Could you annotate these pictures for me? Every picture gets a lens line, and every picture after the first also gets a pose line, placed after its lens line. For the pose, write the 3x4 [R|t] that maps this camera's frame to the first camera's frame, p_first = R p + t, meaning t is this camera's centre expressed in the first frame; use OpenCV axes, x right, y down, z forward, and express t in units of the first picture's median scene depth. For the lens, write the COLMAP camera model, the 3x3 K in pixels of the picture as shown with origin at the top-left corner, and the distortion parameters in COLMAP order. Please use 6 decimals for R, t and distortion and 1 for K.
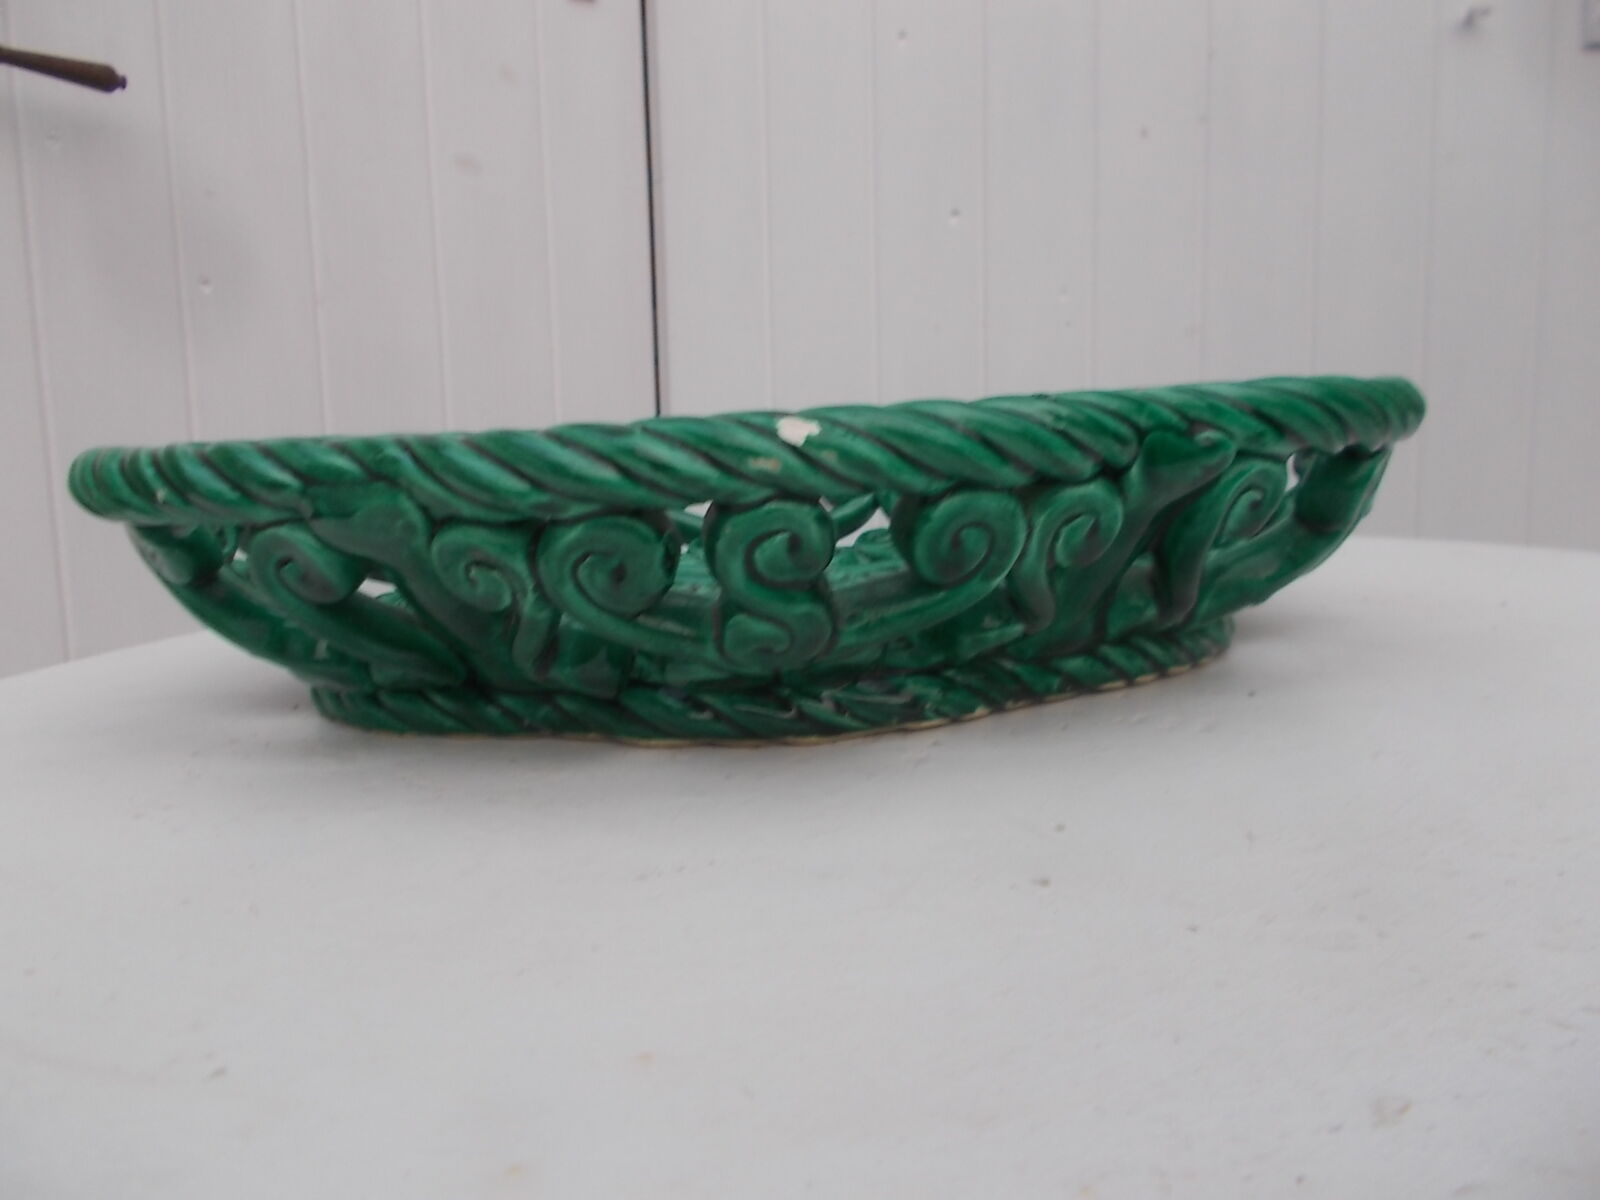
lens RADIAL K [[1221.5, 0, 804.2], [0, 1221.5, 589.4], [0, 0, 1]] dist [0.001332, 0.000949]
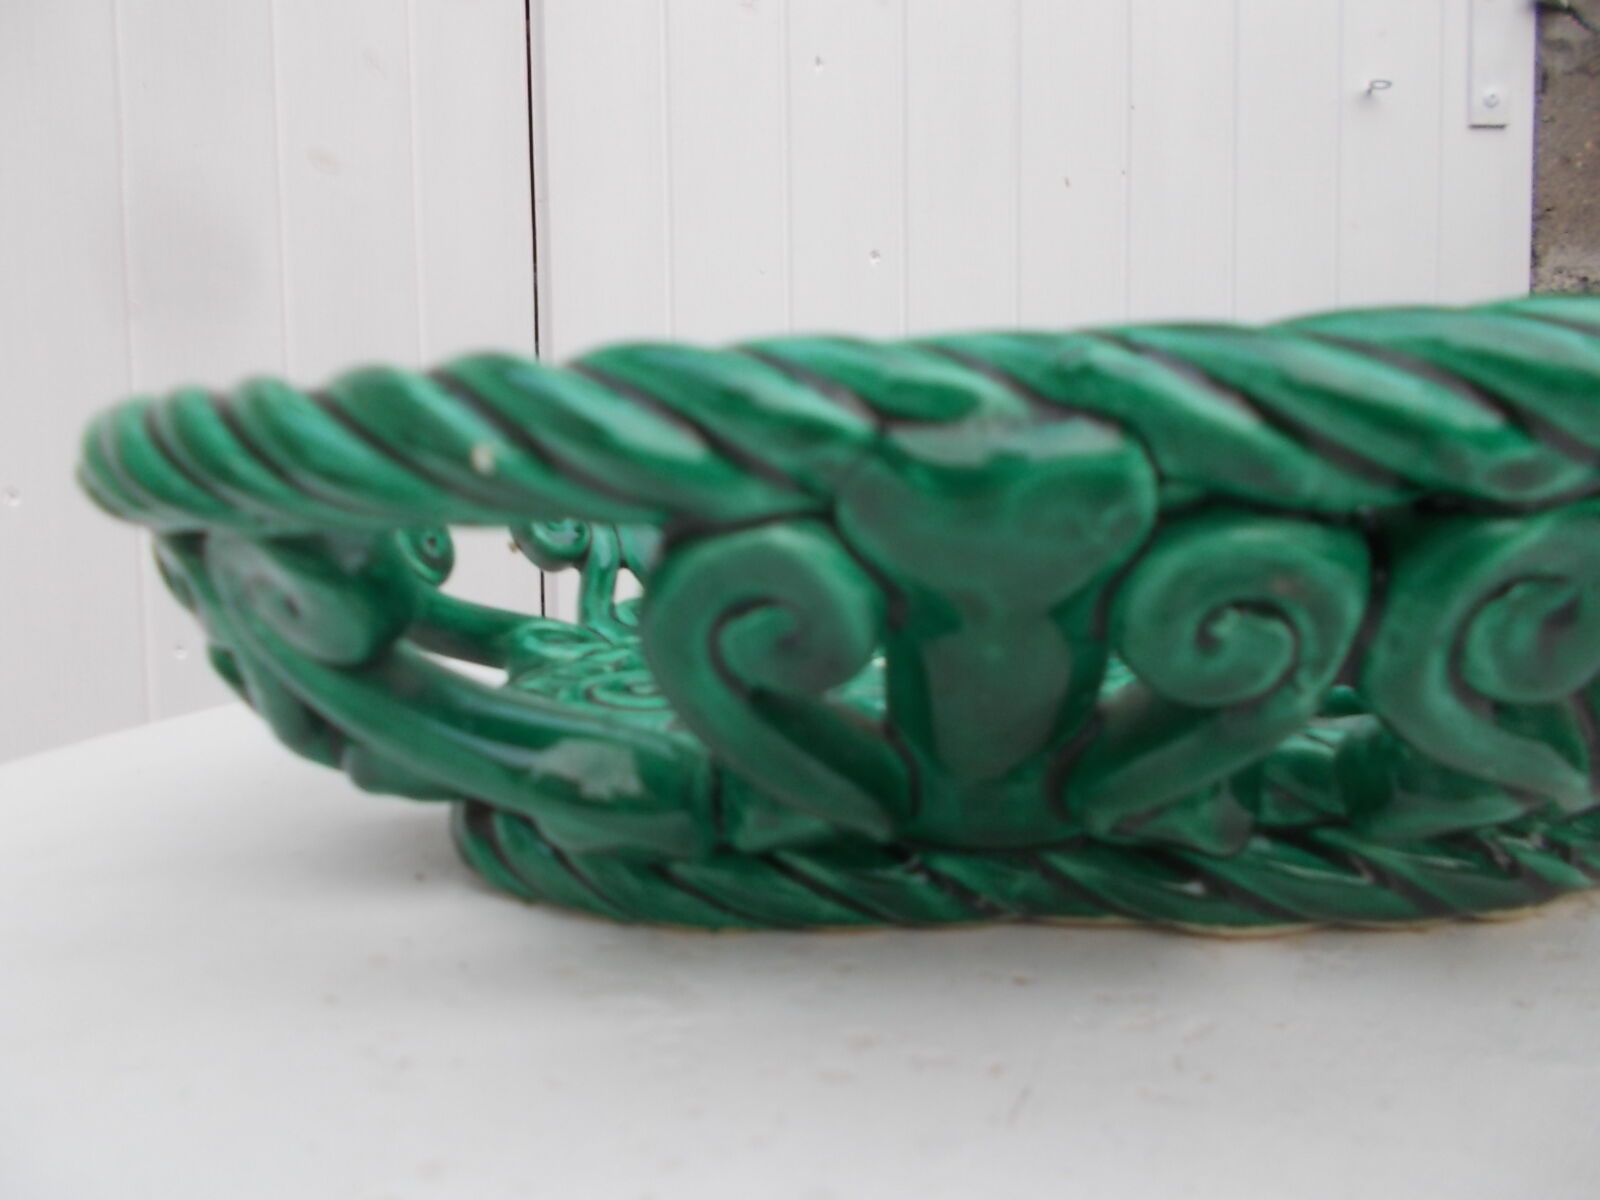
lens RADIAL K [[1229.0, 0, 801.7], [0, 1229.0, 571.2], [0, 0, 1]] dist [0.000290, 0.001264]
pose [[0.977827, -0.002228, 0.209401, -0.482136], [0.019048, 0.996745, -0.078342, 0.000874], [-0.208545, 0.080594, 0.974686, 0.519029]]
